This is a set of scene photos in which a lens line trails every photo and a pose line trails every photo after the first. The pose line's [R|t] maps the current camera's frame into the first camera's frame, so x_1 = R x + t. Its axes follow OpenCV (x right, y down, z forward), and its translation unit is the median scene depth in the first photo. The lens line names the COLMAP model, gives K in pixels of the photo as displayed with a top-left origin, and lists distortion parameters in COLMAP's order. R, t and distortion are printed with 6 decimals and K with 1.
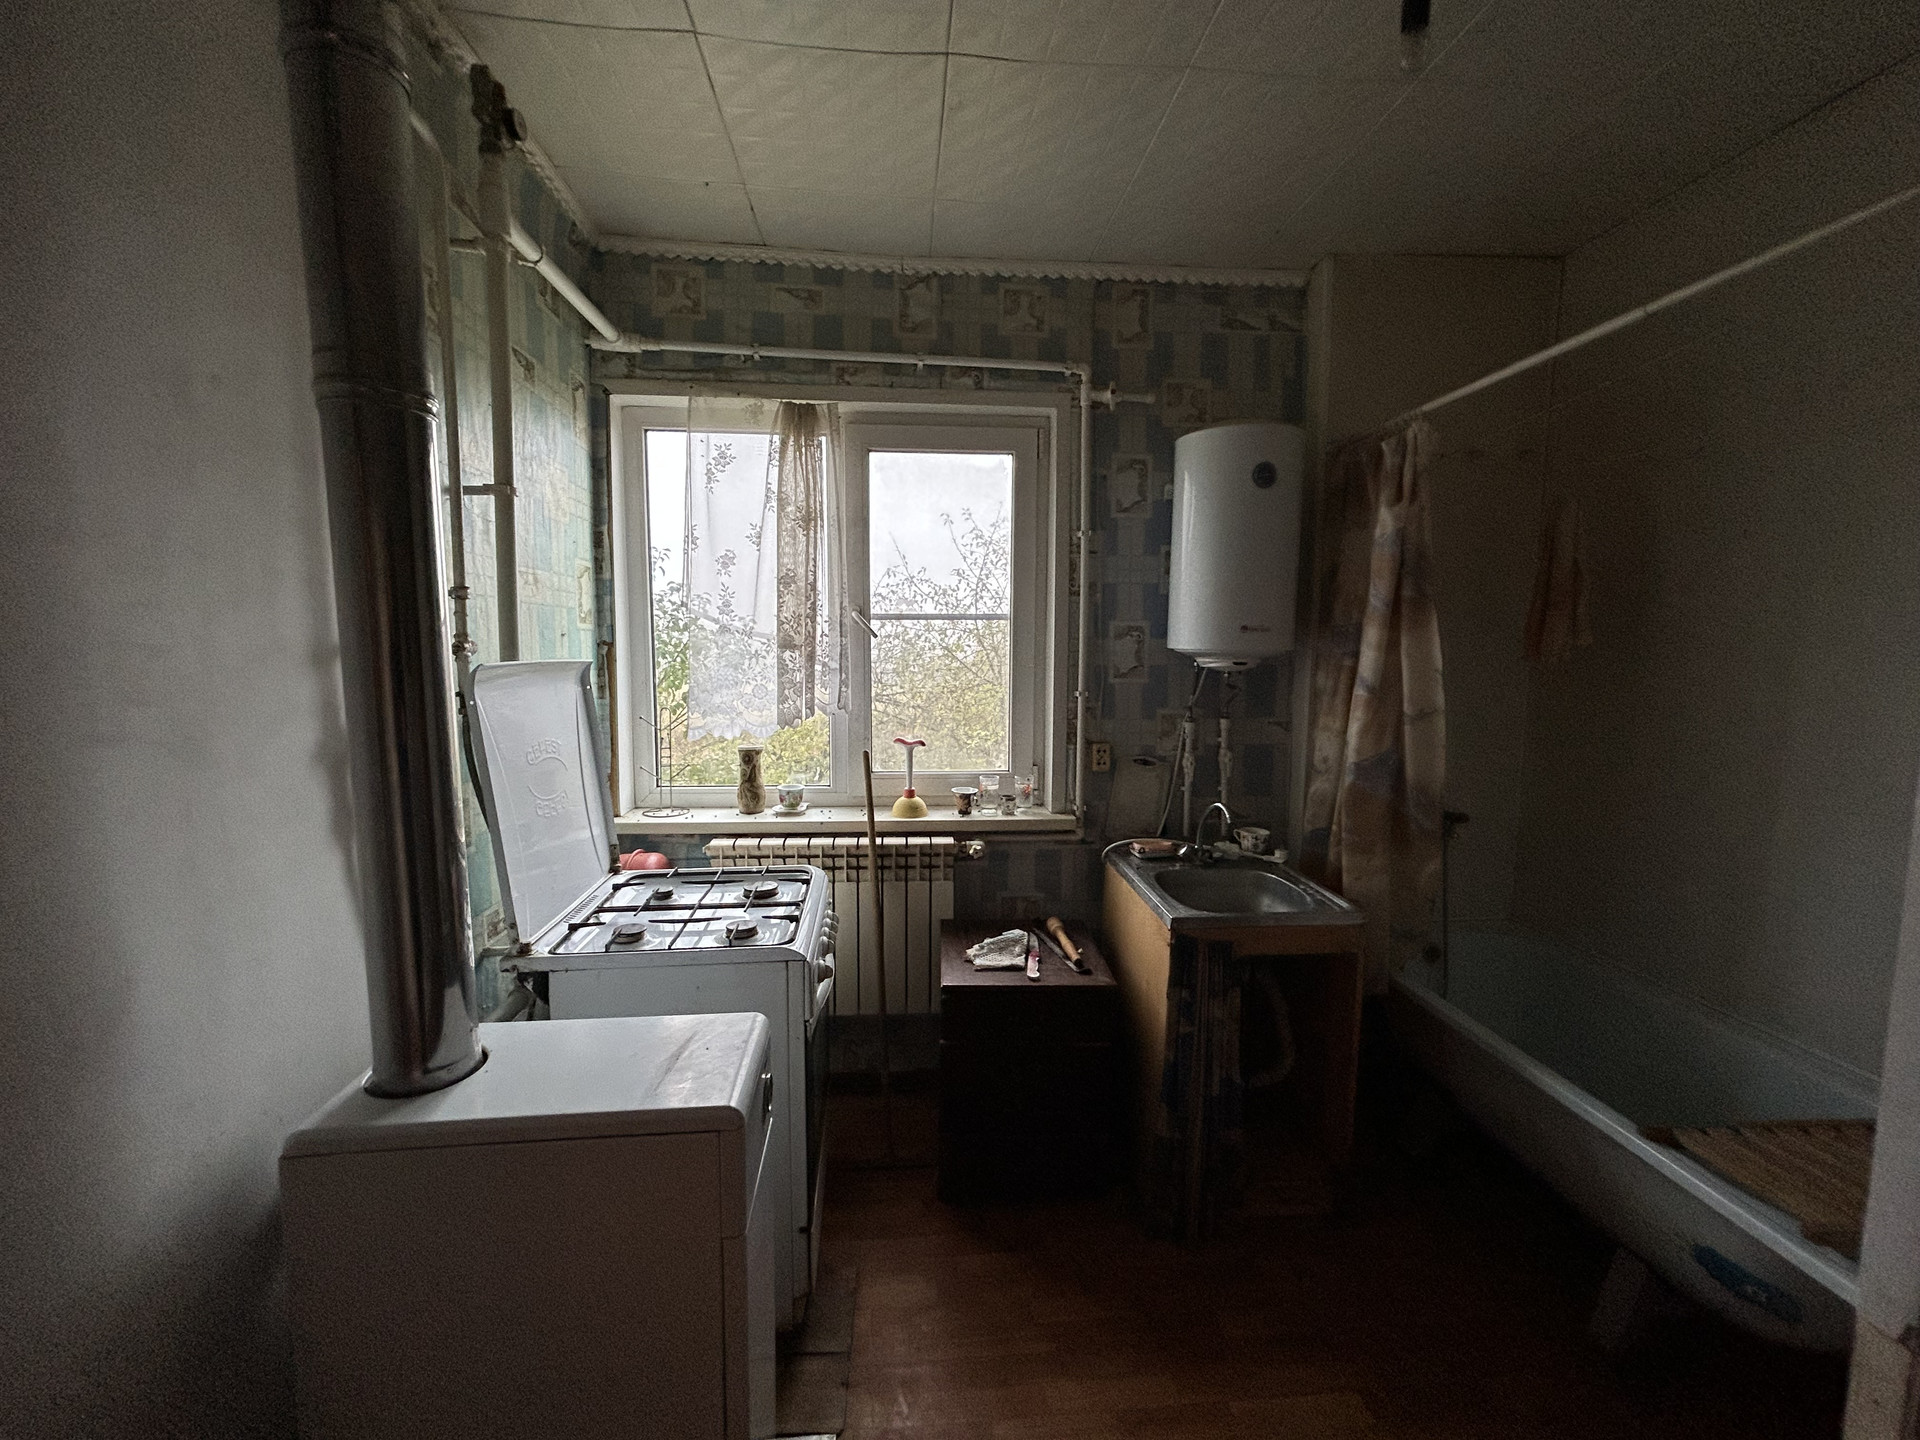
lens RADIAL K [[766.3, 0, 956.2], [0, 766.3, 718.8], [0, 0, 1]] dist [-0.002277, 0.000503]
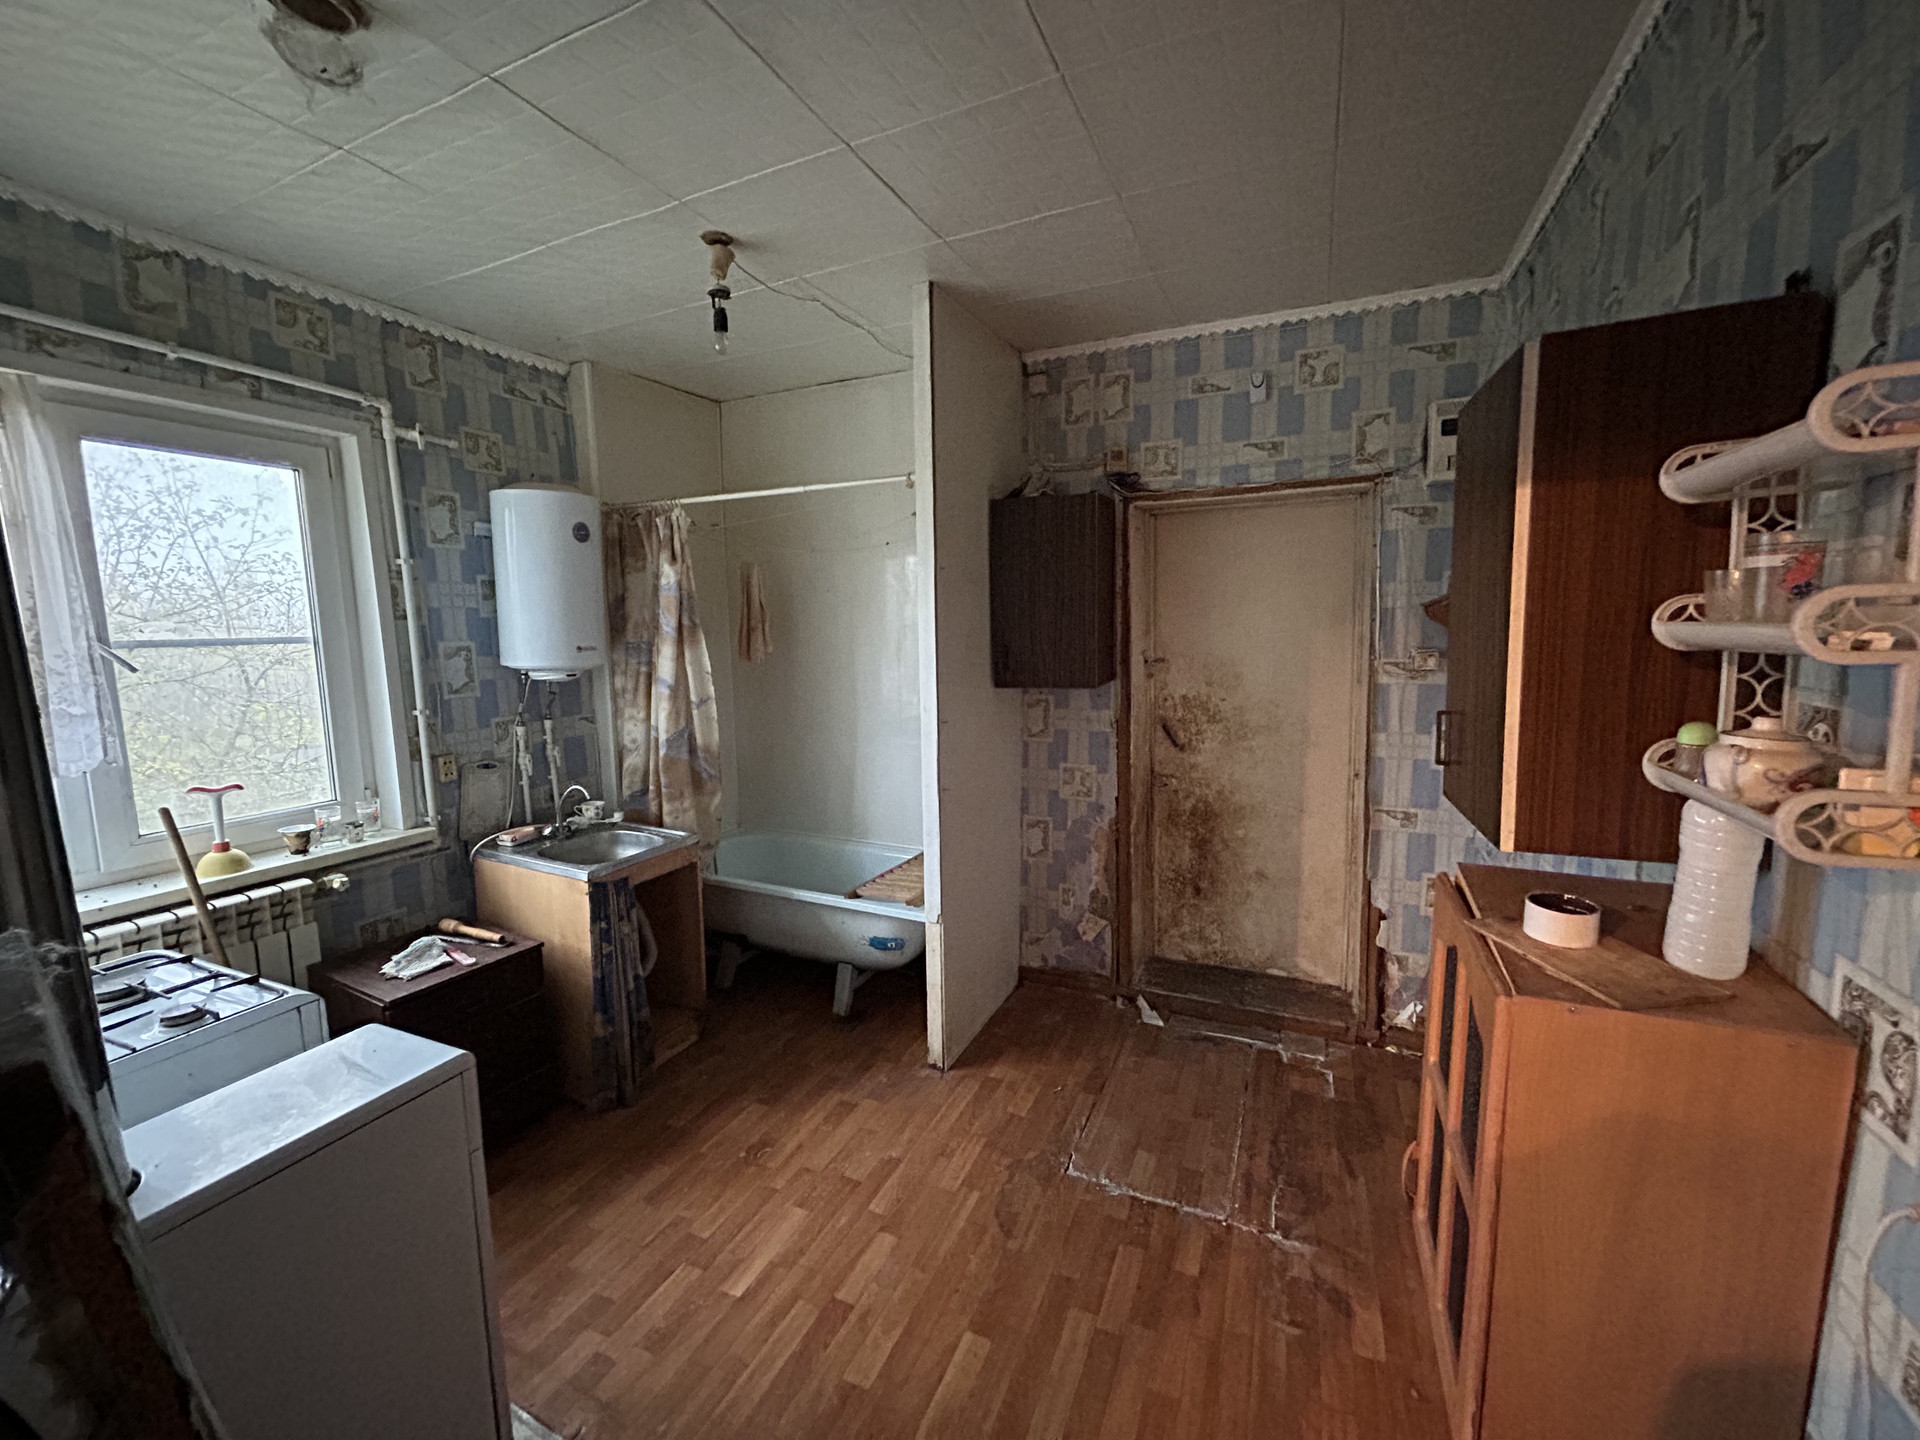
lens RADIAL K [[766.3, 0, 954.6], [0, 766.3, 718.4], [0, 0, 1]] dist [-0.002277, 0.000503]
pose [[0.497985, -0.117596, 0.859175, -0.398286], [0.098623, 0.992015, 0.078615, -0.036591], [-0.861559, 0.045586, 0.505606, -0.180996]]
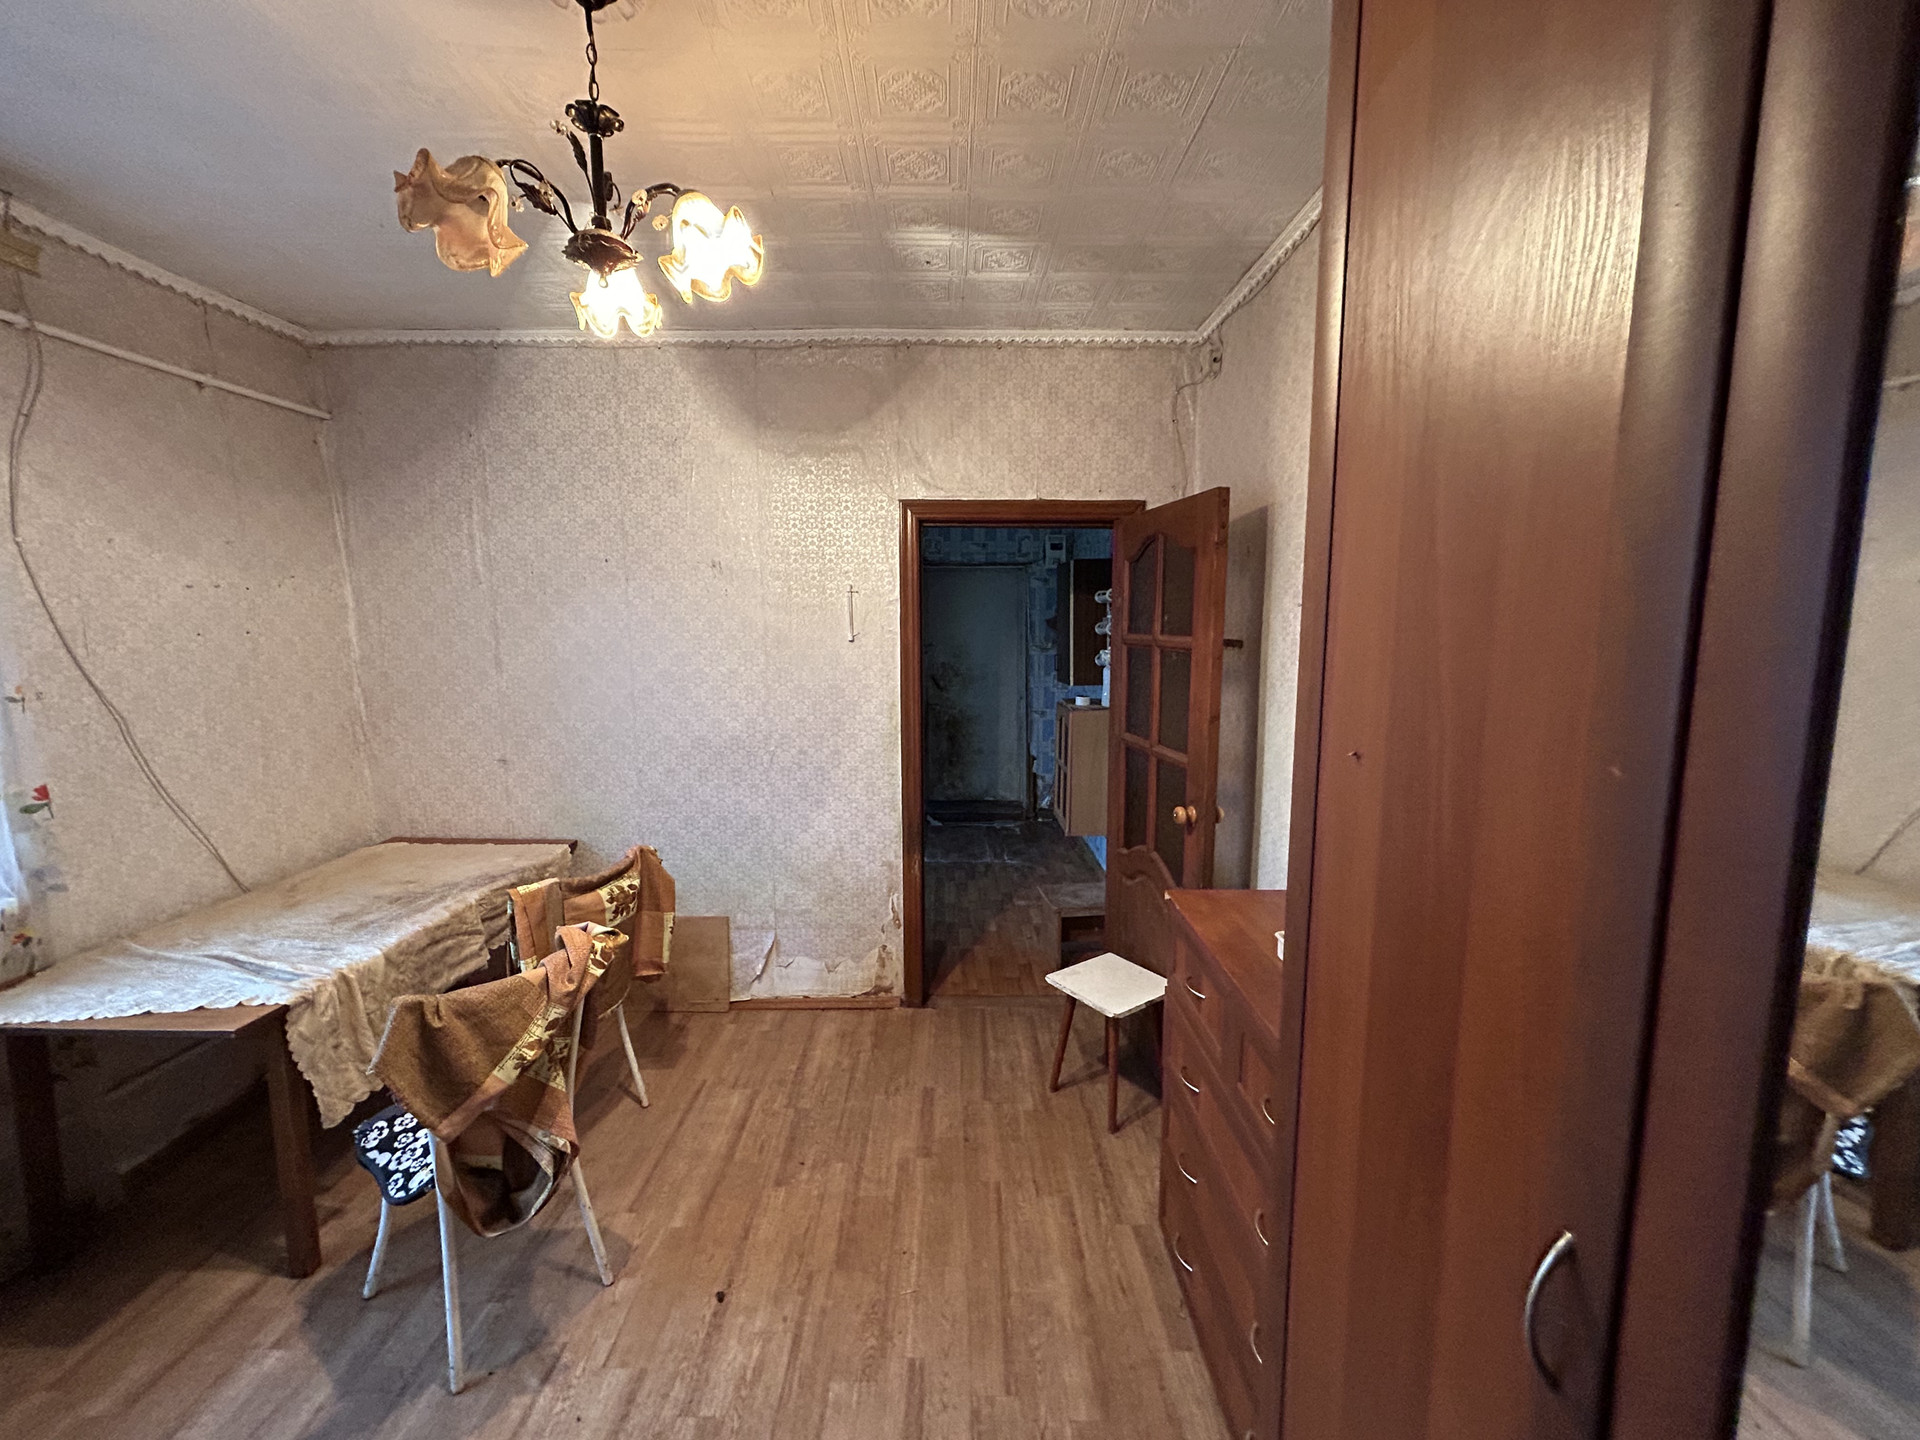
lens RADIAL K [[766.3, 0, 952.7], [0, 766.3, 721.3], [0, 0, 1]] dist [-0.002277, 0.000503]
pose [[0.079751, -0.132519, 0.987967, -1.734574], [0.090860, 0.987964, 0.125184, -0.060281], [-0.992665, 0.079784, 0.090832, -0.107358]]
